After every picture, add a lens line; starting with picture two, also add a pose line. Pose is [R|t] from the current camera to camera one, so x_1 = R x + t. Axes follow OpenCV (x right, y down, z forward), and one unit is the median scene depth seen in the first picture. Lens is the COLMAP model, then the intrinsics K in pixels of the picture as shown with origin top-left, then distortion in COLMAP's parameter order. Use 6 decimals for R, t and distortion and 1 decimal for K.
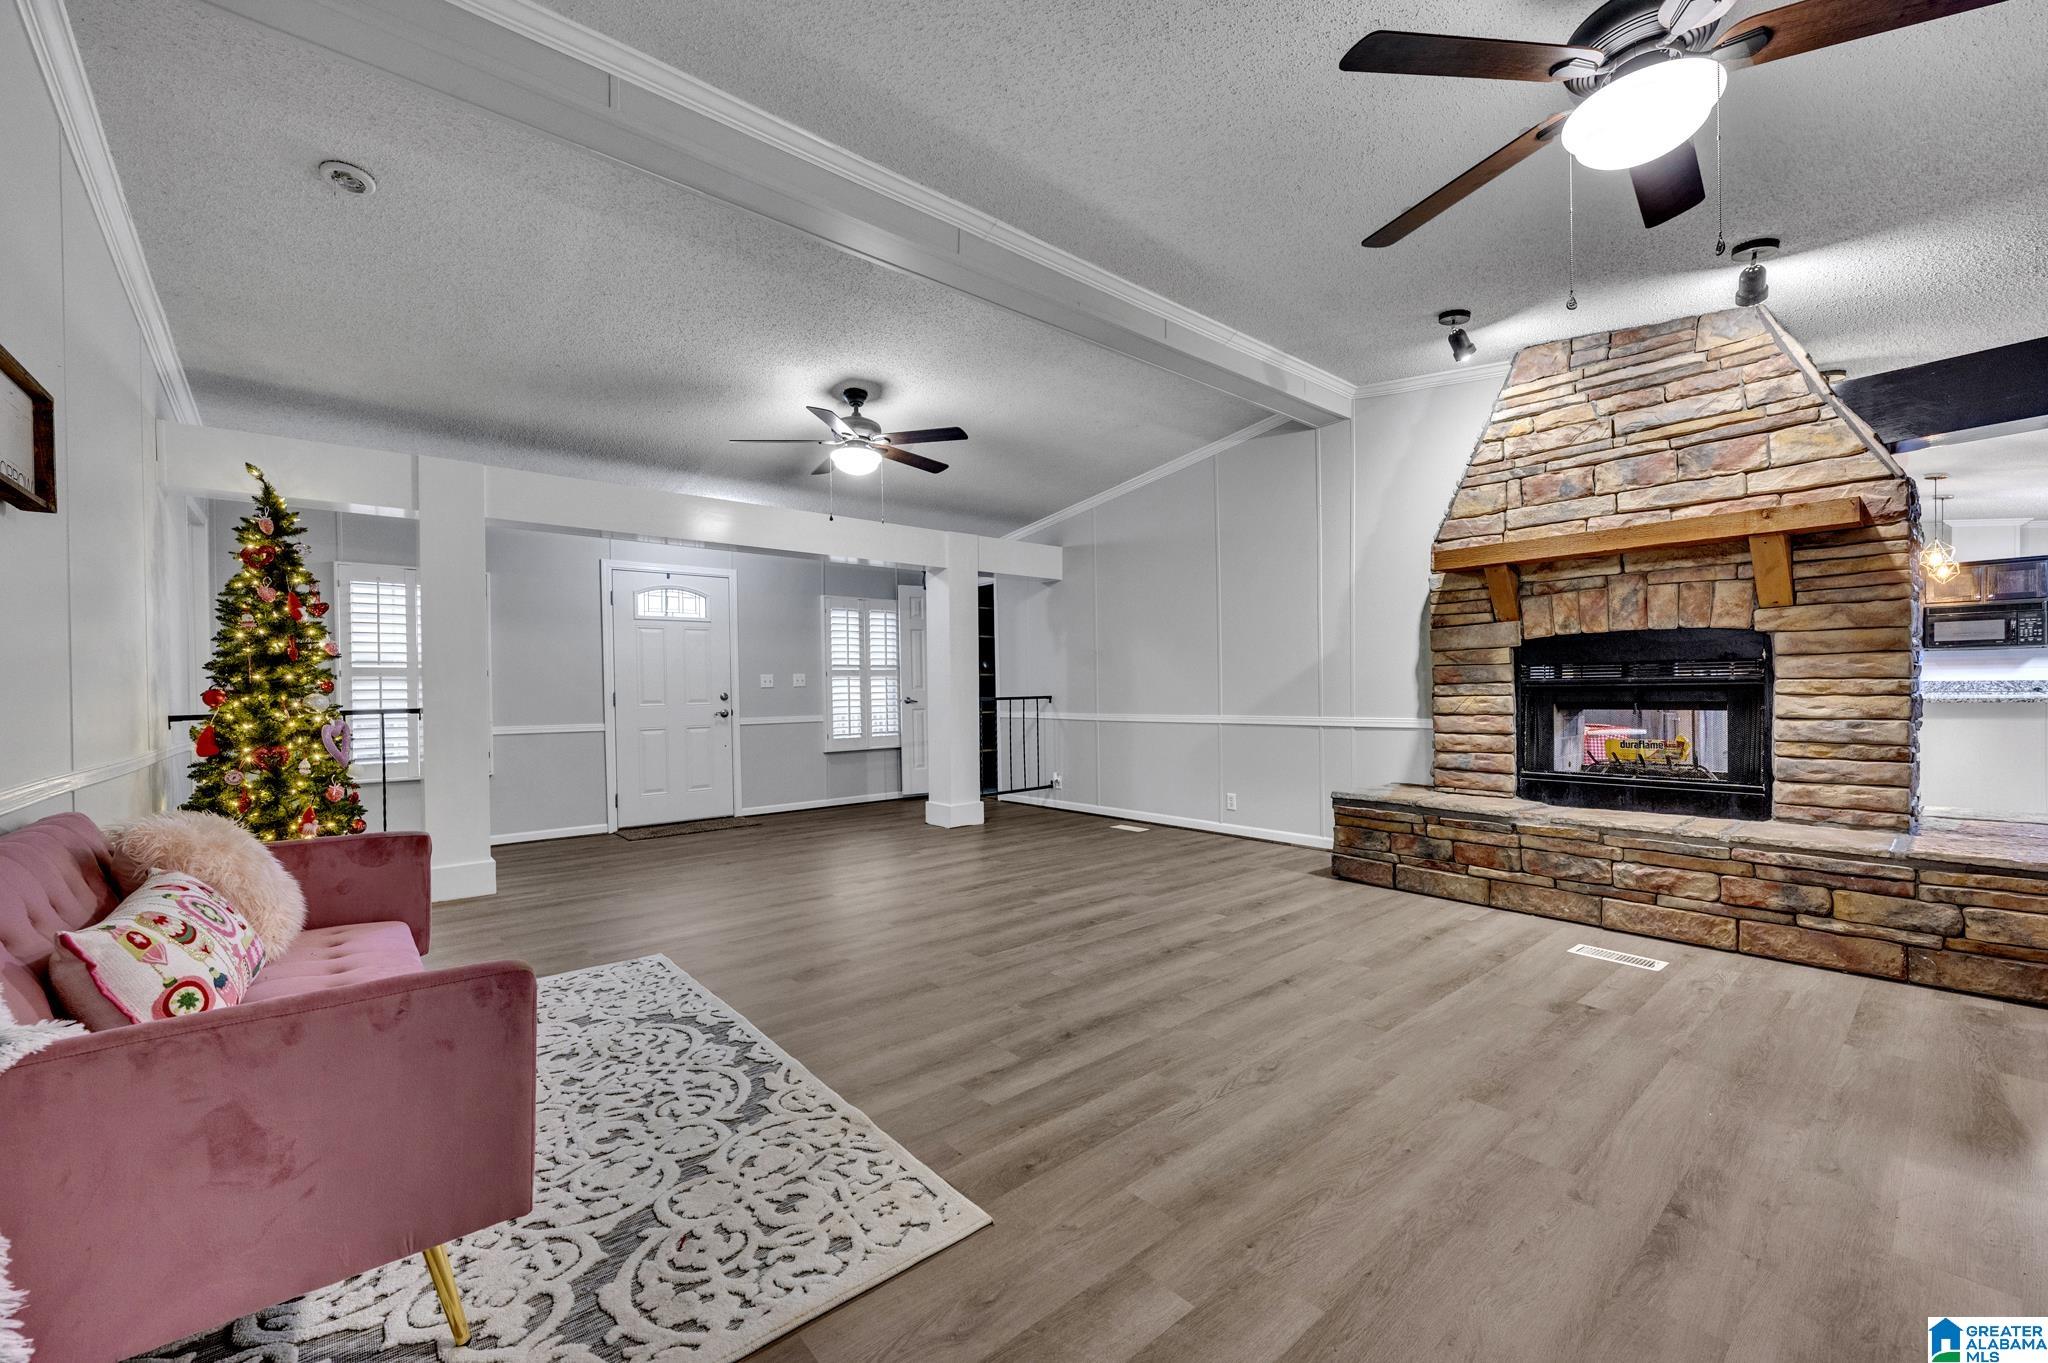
lens RADIAL K [[811.0, 0, 1025.7], [0, 811.0, 689.4], [0, 0, 1]] dist [0.000657, -0.000408]
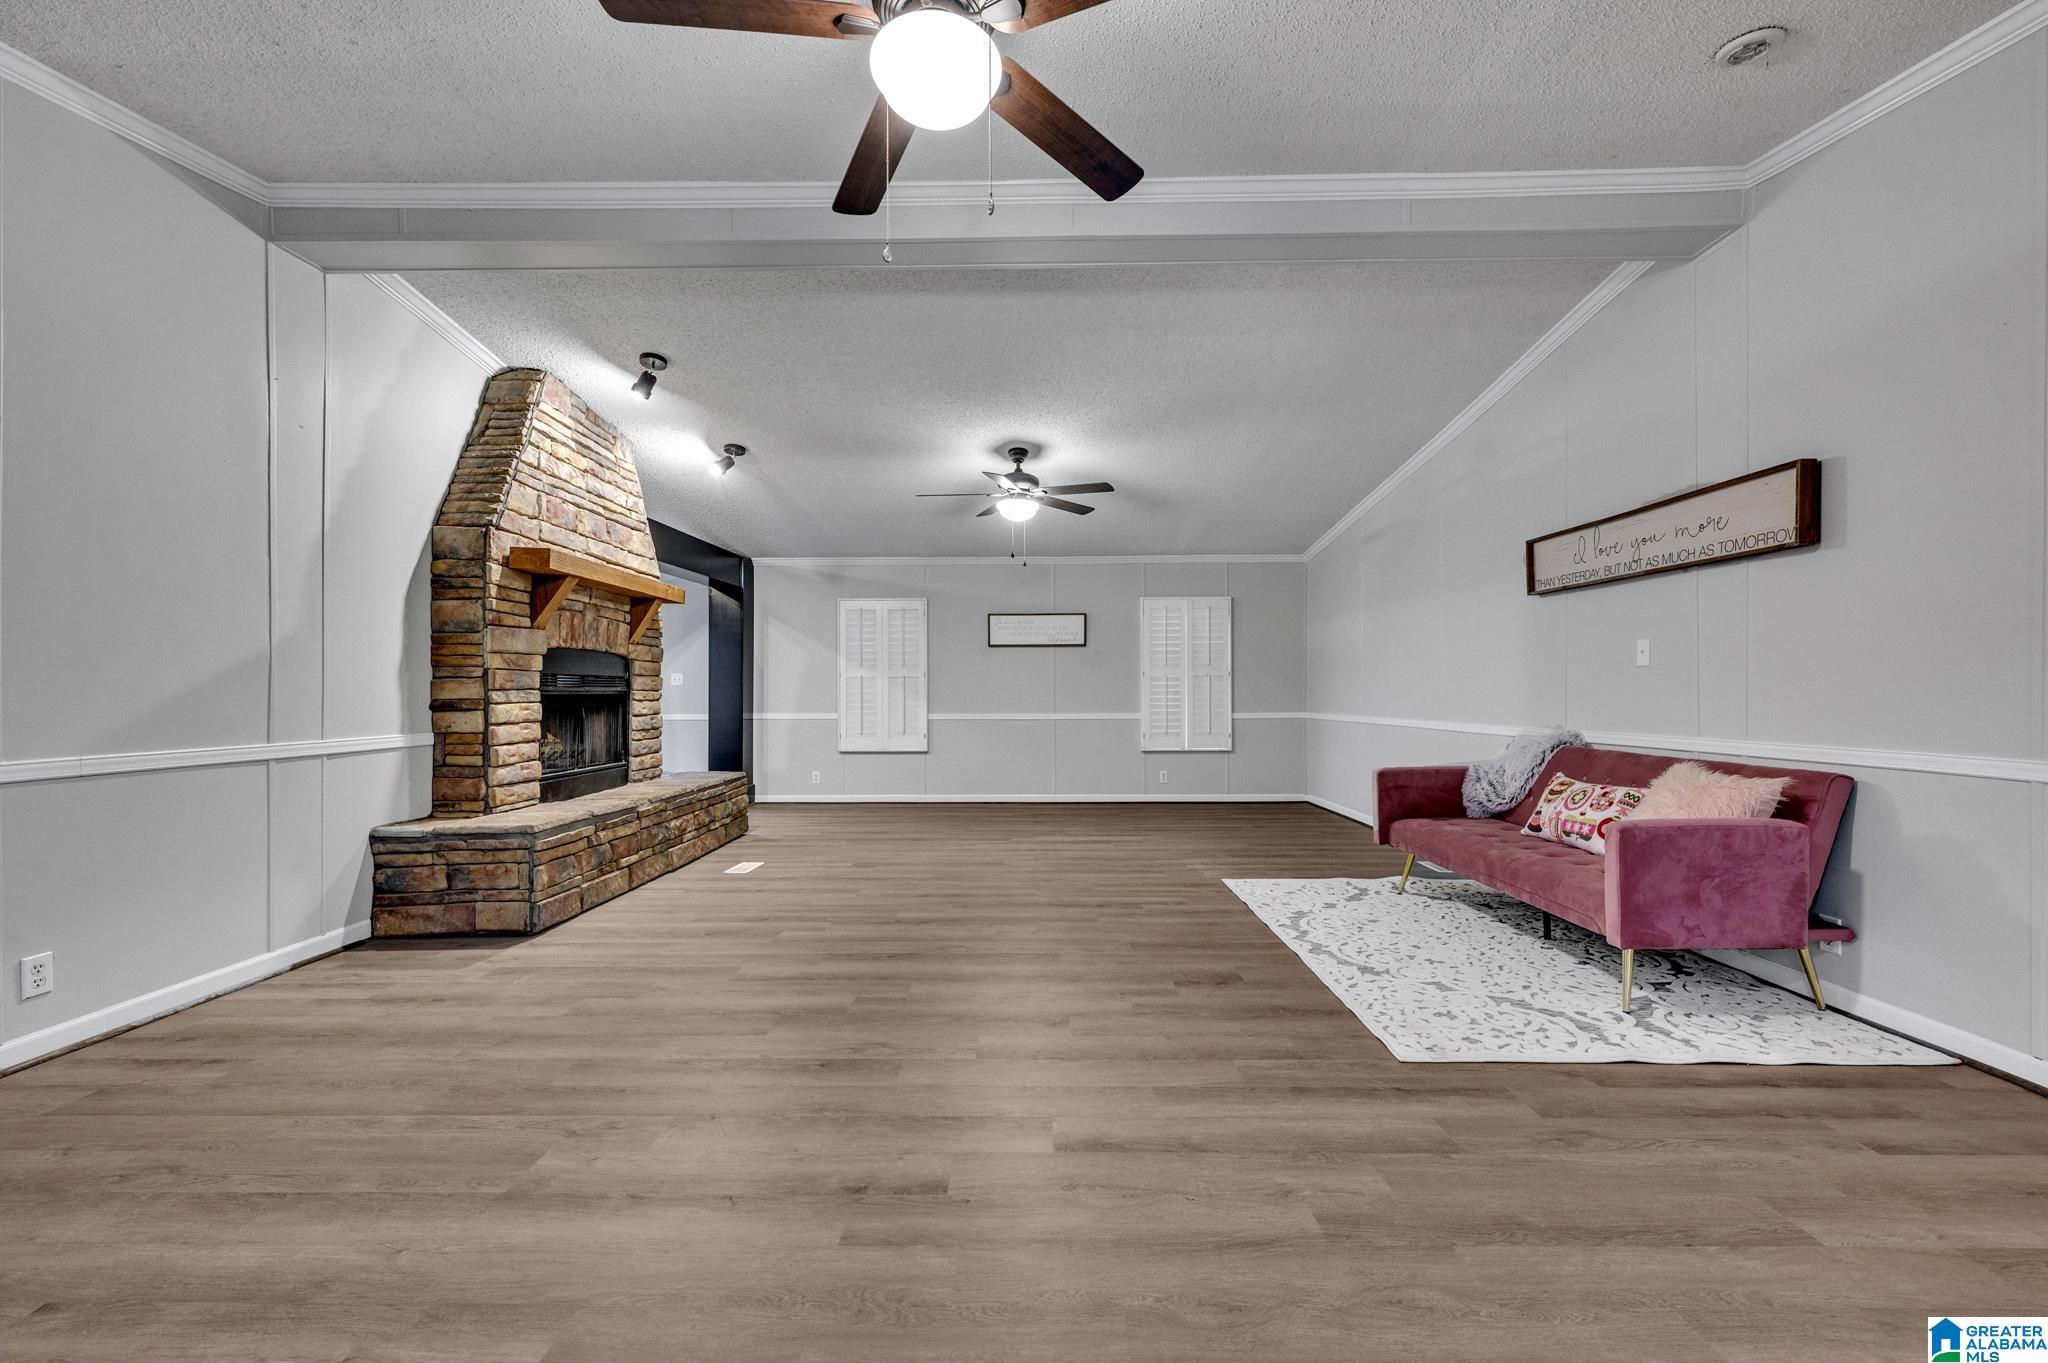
lens RADIAL K [[811.0, 0, 1026.1], [0, 811.0, 684.2], [0, 0, 1]] dist [0.000657, -0.000408]
pose [[-0.756296, 0.022317, 0.653849, -0.630934], [0.011742, 0.999720, -0.020540, 0.015307], [-0.654124, -0.007857, -0.756346, 1.637759]]
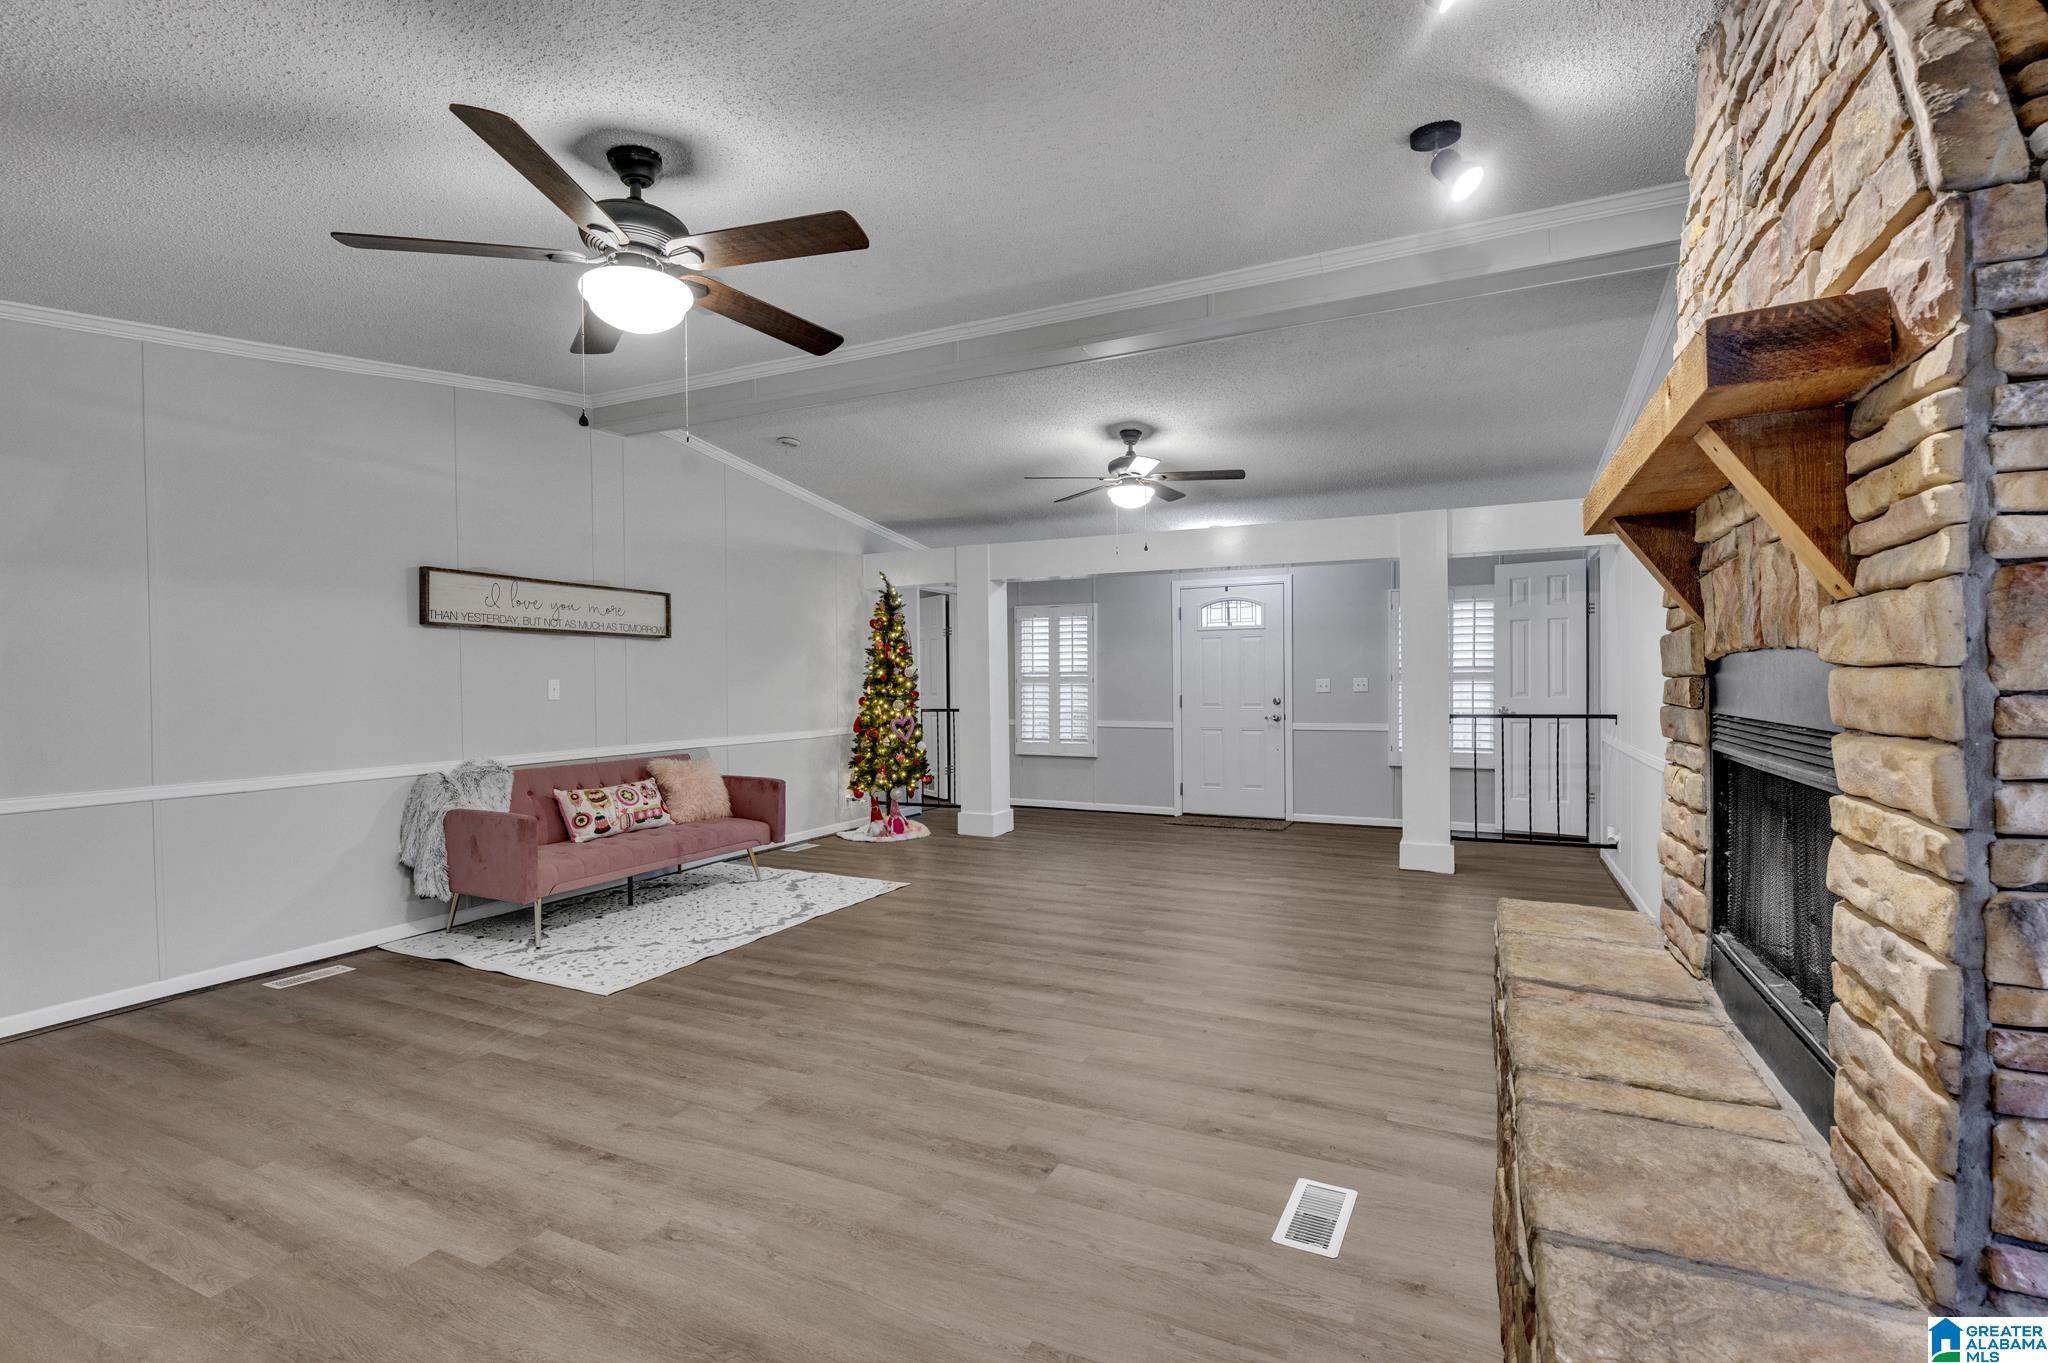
lens RADIAL K [[930.5, 0, 1023.0], [0, 930.5, 687.6], [0, 0, 1]] dist [-0.000432, 0.000089]
pose [[0.404566, 0.018789, -0.914316, 1.135200], [0.003397, 0.999751, 0.022048, -0.069997], [0.914503, -0.012026, 0.404401, 0.471349]]
